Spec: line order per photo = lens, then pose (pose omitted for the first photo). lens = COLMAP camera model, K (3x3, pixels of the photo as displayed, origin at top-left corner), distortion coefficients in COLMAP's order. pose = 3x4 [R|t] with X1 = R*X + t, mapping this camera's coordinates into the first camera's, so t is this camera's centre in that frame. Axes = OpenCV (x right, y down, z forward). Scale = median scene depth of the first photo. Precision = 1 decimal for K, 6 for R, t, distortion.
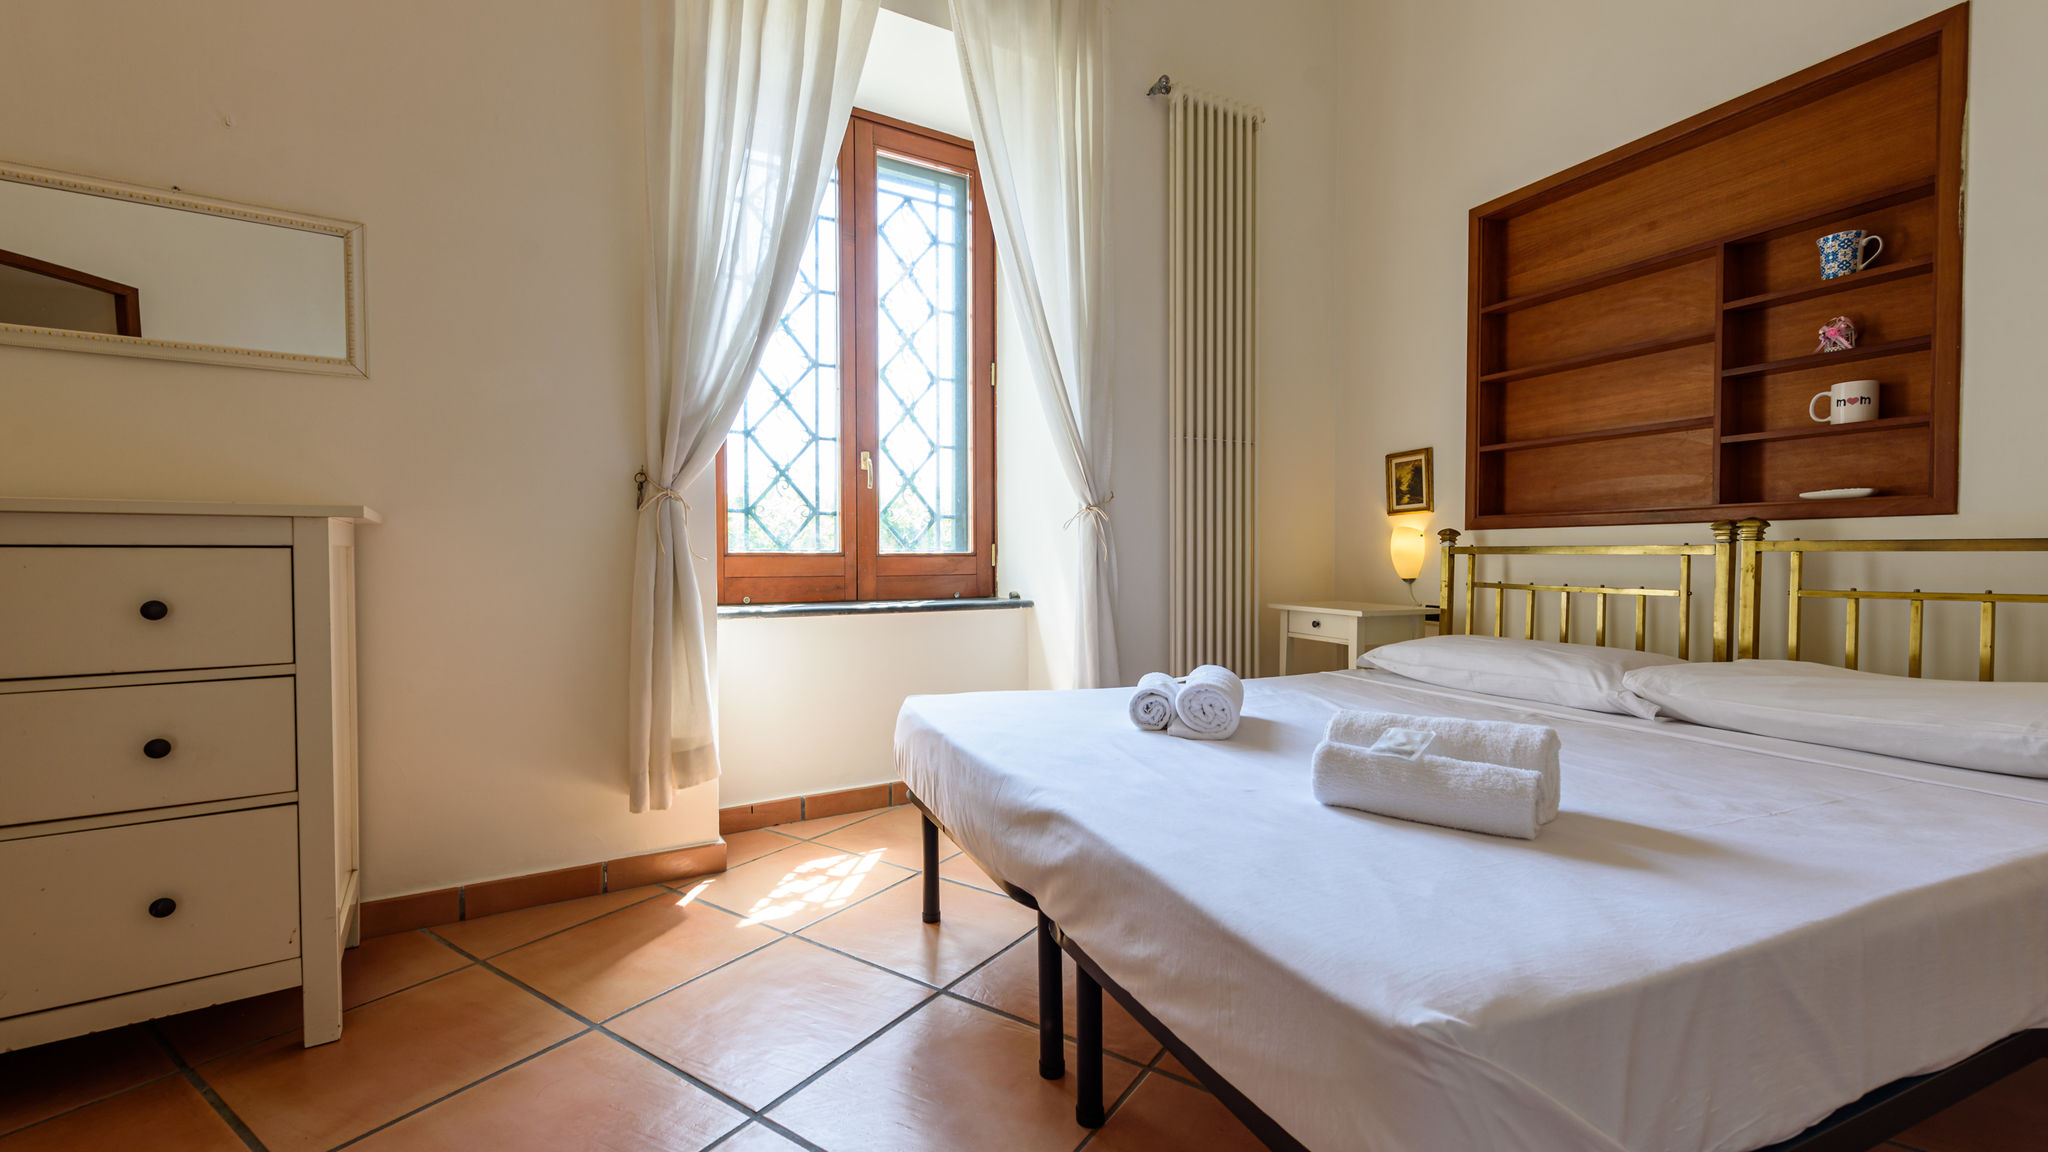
lens RADIAL K [[821.7, 0, 1025.2], [0, 821.7, 562.1], [0, 0, 1]] dist [0.011190, -0.003762]
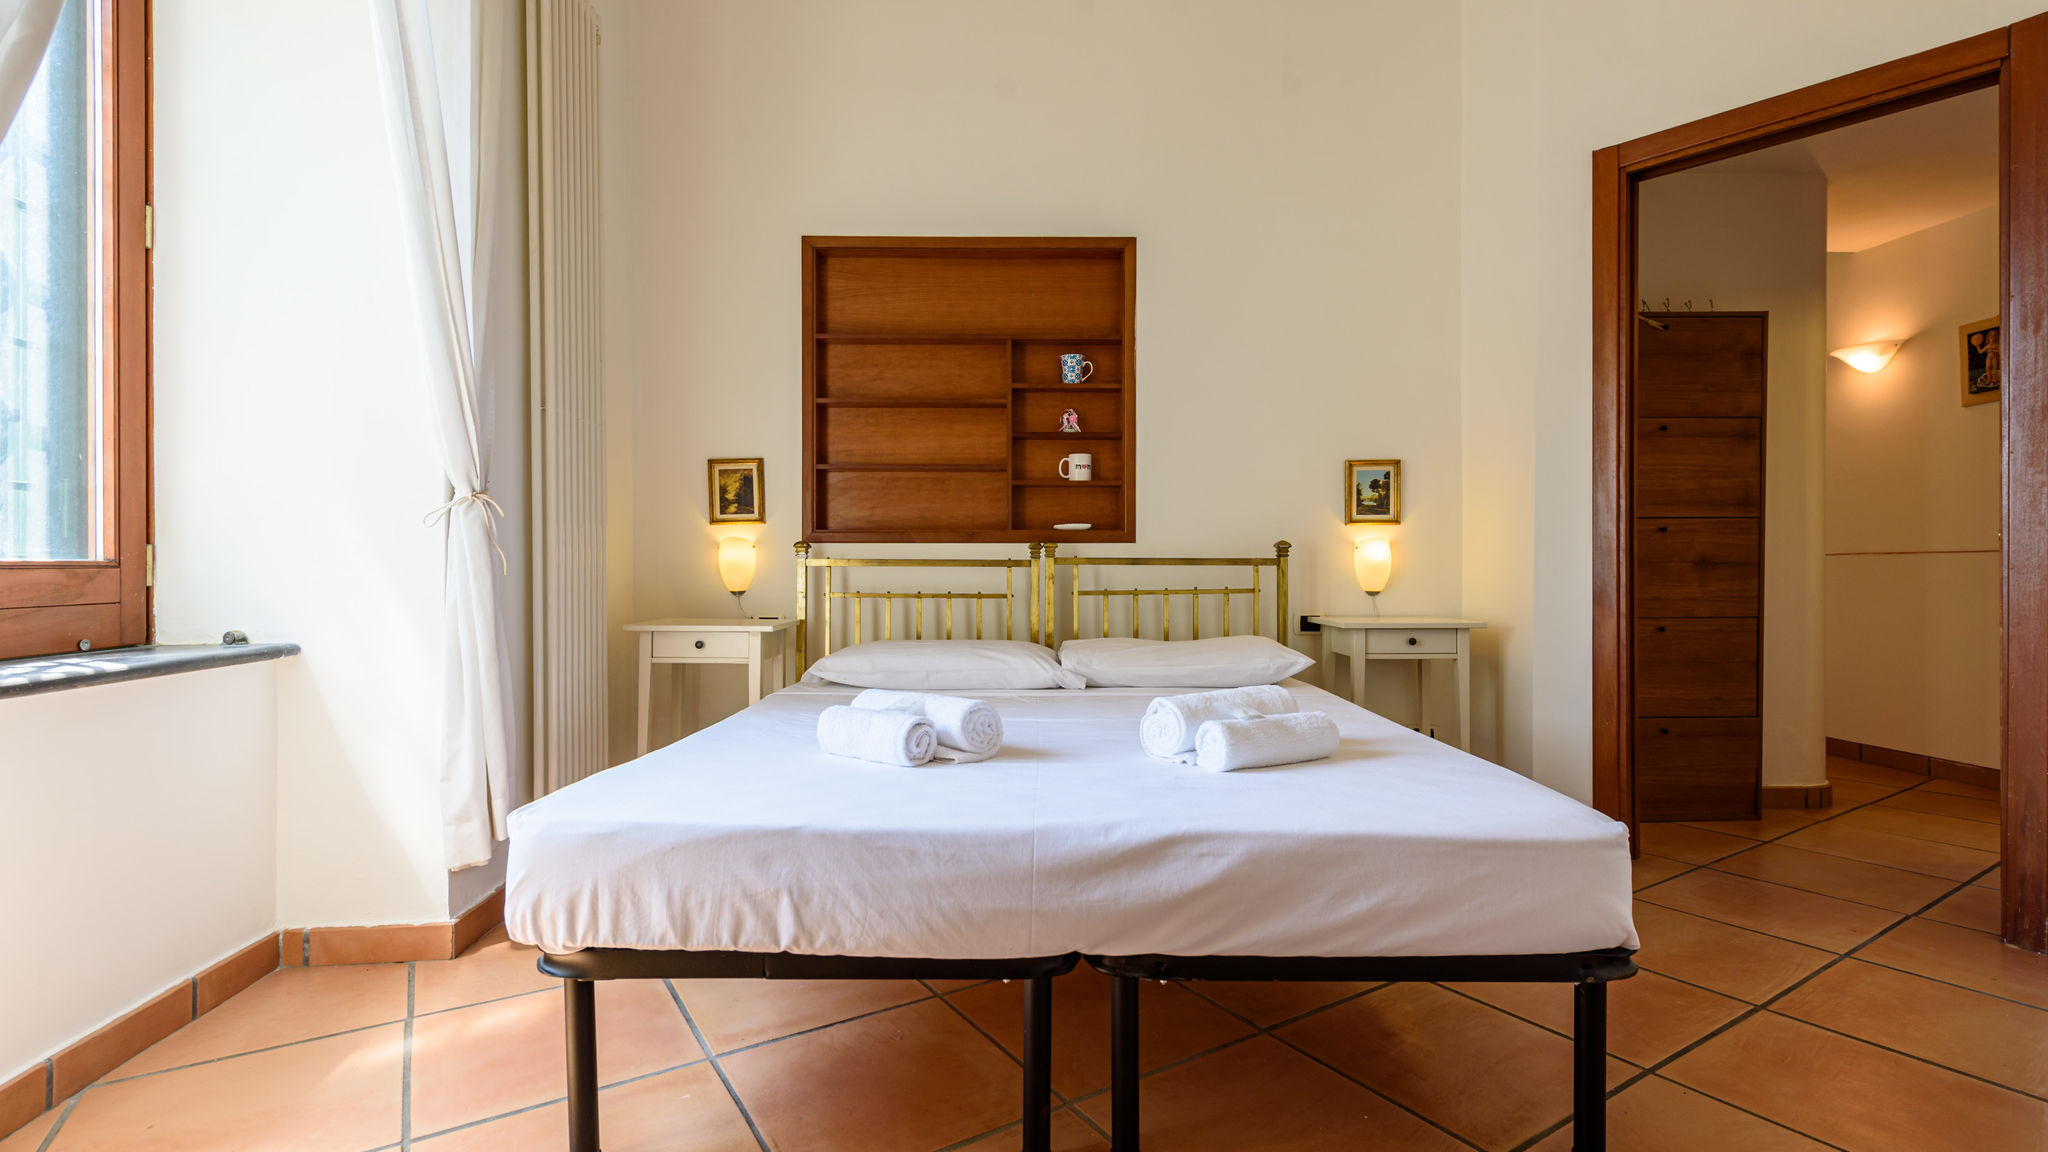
lens RADIAL K [[898.3, 0, 1028.1], [0, 898.3, 561.7], [0, 0, 1]] dist [0.014397, -0.000164]
pose [[0.425862, 0.005874, 0.904769, -0.487013], [0.005170, 0.999947, -0.008925, -0.004364], [-0.904773, 0.008479, 0.425809, 0.345908]]
